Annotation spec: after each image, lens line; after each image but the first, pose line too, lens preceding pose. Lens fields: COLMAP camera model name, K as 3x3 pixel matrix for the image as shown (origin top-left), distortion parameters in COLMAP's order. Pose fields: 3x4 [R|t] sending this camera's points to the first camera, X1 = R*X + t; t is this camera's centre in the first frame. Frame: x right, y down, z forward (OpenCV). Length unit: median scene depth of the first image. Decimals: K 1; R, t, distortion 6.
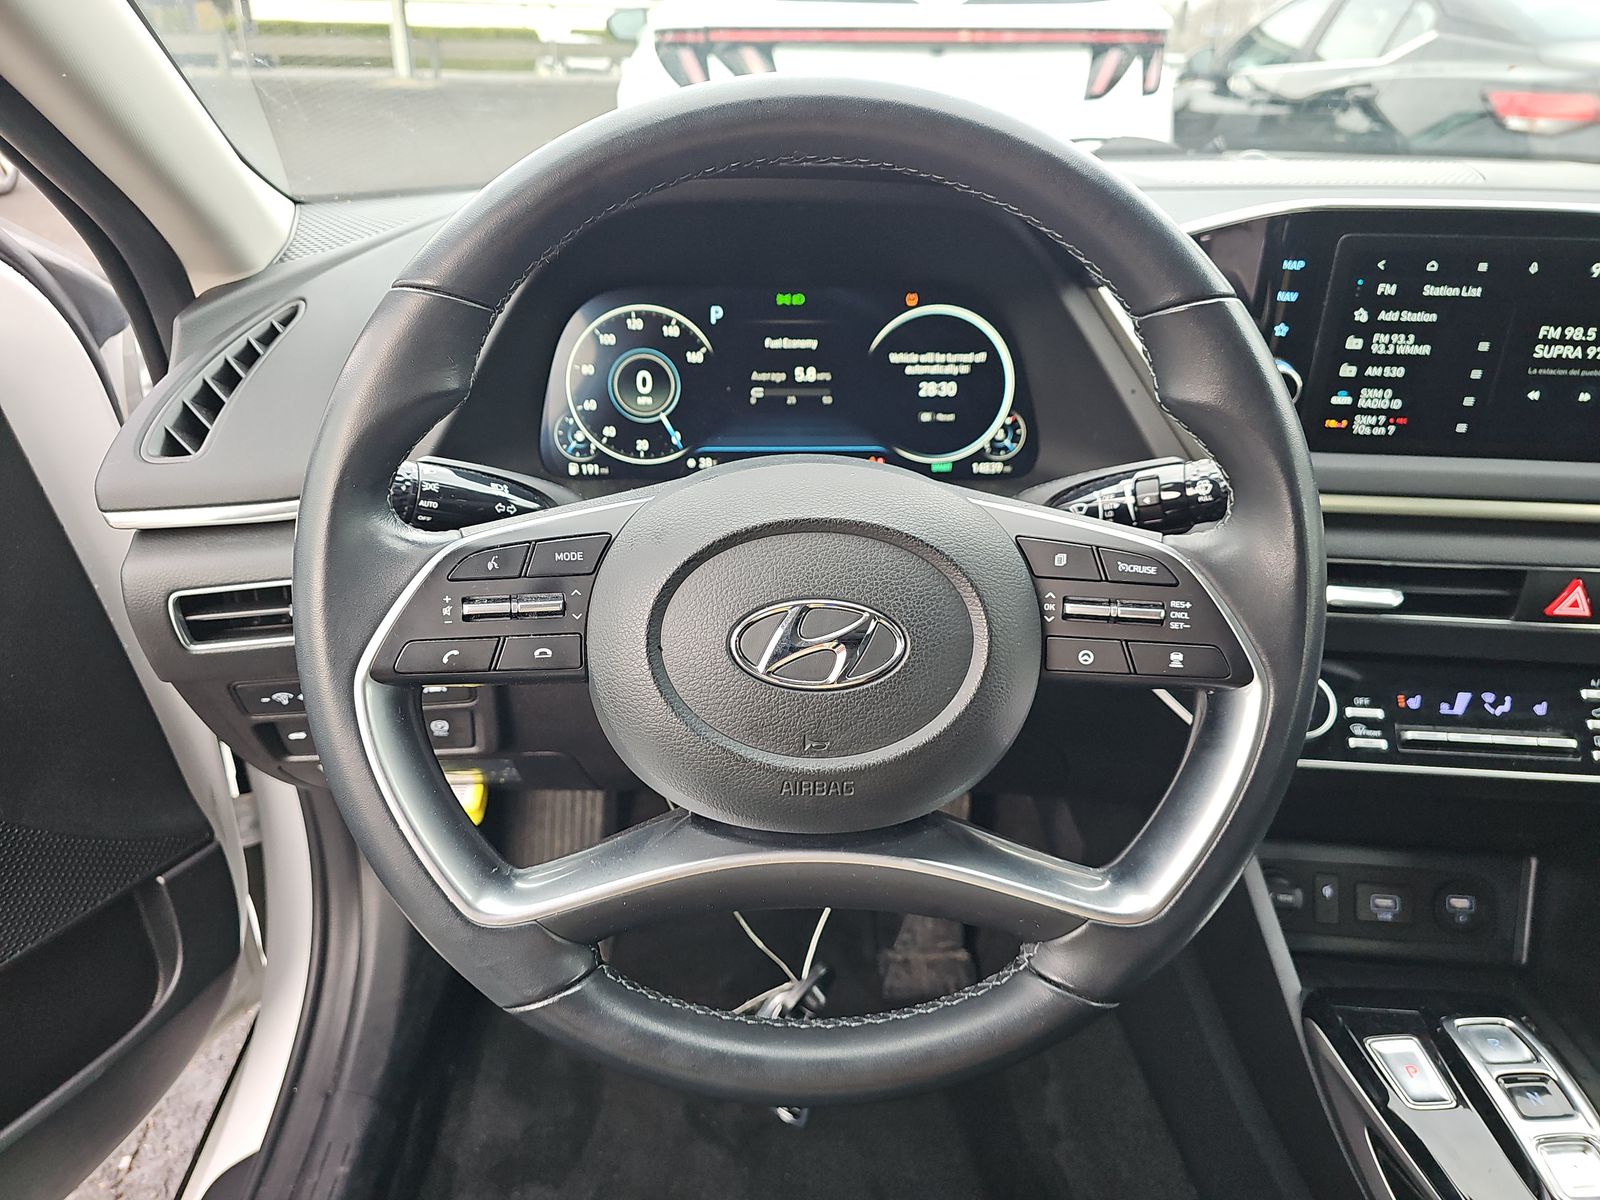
lens RADIAL K [[1055.9, 0, 793.8], [0, 1055.9, 578.1], [0, 0, 1]] dist [0.067607, -0.057169]
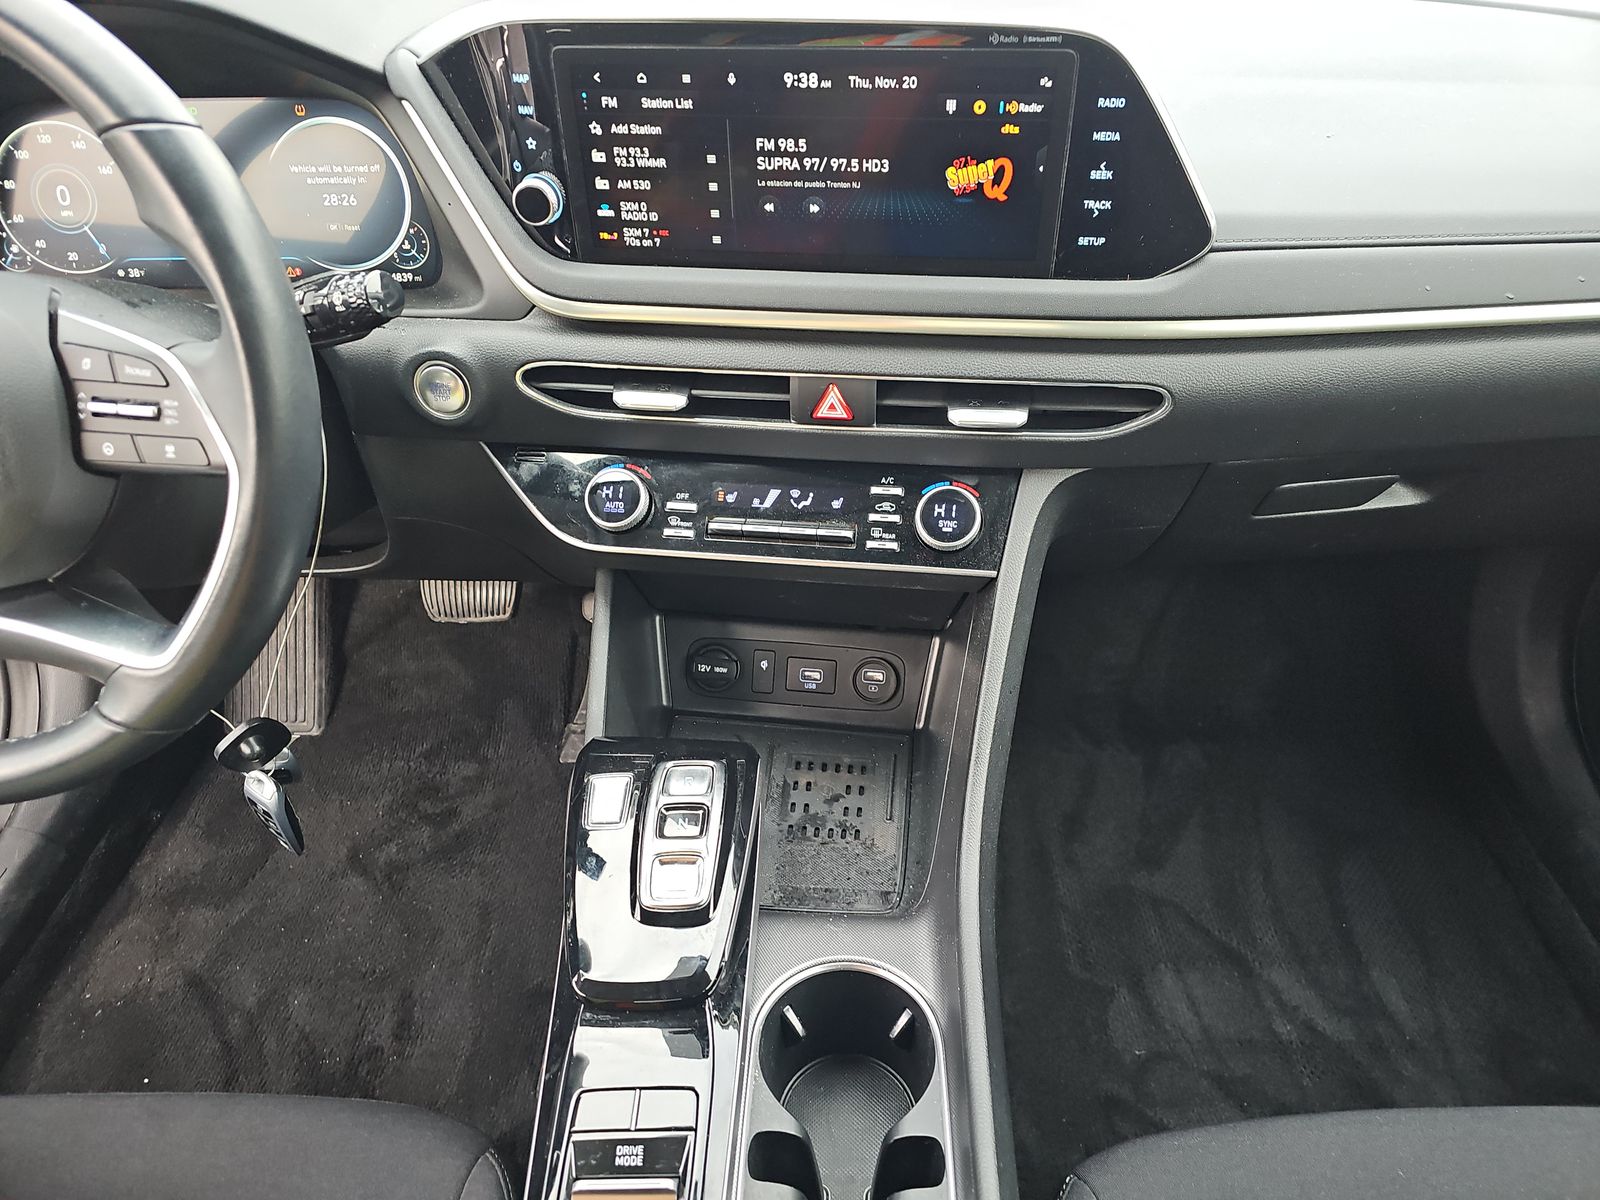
lens RADIAL K [[1055.9, 0, 793.8], [0, 1055.9, 578.1], [0, 0, 1]] dist [0.067607, -0.057169]
pose [[0.996708, 0.012946, -0.080032, 0.735117], [0.001548, 0.983948, 0.178447, 0.002839], [0.081058, -0.177984, 0.980689, -0.085058]]
